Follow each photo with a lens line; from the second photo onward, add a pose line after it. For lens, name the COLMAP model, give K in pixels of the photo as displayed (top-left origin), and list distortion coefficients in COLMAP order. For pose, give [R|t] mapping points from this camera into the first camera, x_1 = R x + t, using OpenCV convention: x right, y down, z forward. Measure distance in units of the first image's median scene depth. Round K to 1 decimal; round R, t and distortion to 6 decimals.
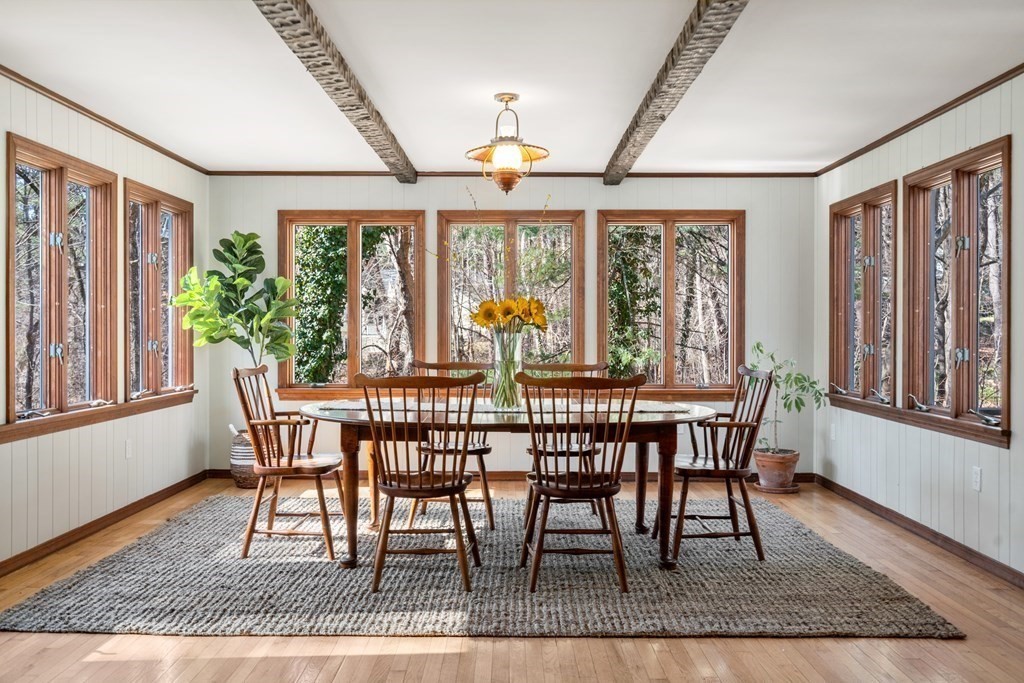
lens RADIAL K [[895.1, 0, 523.9], [0, 895.1, 325.3], [0, 0, 1]] dist [-0.008795, -0.000699]
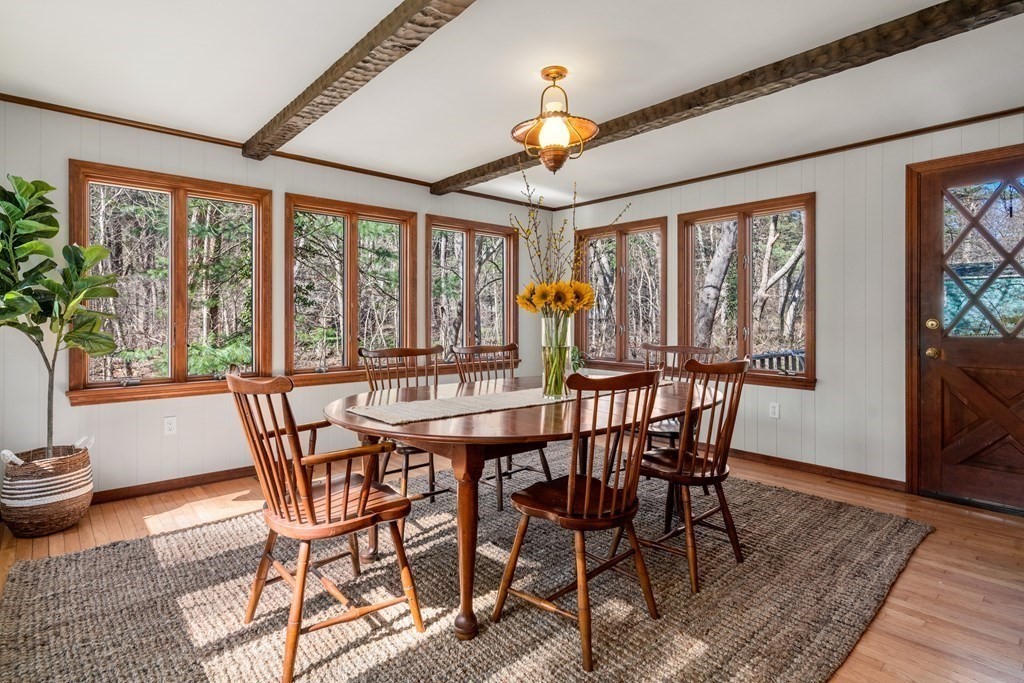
lens RADIAL K [[510.0, 0, 511.6], [0, 510.0, 317.0], [0, 0, 1]] dist [0.002745, -0.000270]
pose [[0.746370, -0.002267, 0.665528, -0.301814], [-0.003515, 0.999967, 0.007348, 0.002368], [-0.665522, -0.007824, 0.746337, 0.446196]]
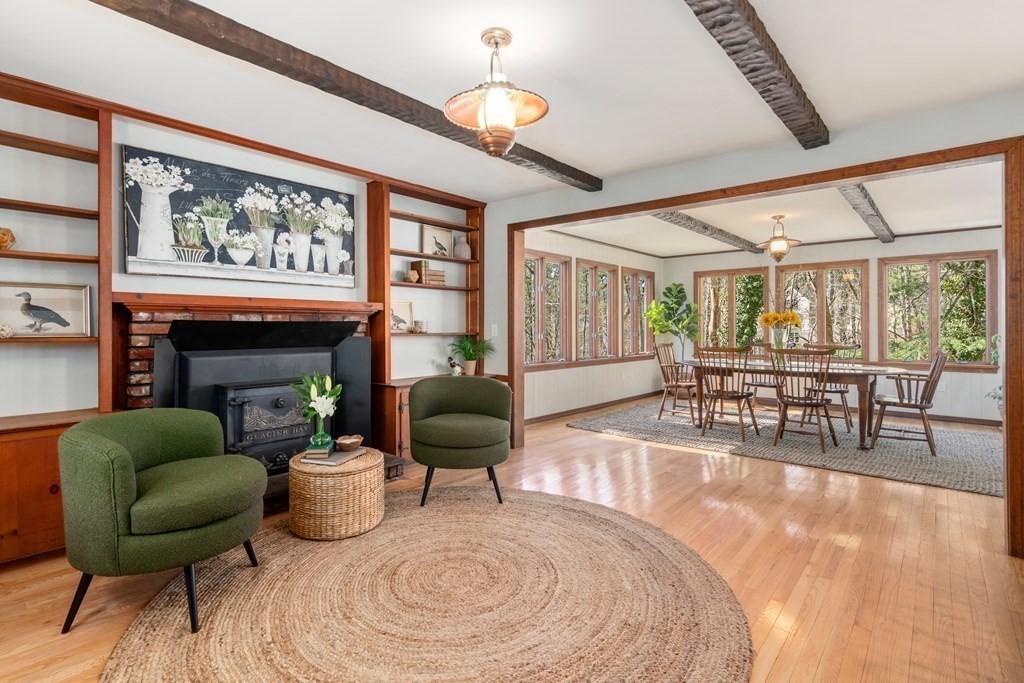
lens RADIAL K [[510.0, 0, 507.1], [0, 510.0, 334.5], [0, 0, 1]] dist [0.002745, -0.000270]
pose [[0.751351, 0.008872, -0.659843, 0.209892], [0.004197, 0.999825, 0.018223, -0.002586], [0.659889, -0.016461, 0.751183, -0.231482]]
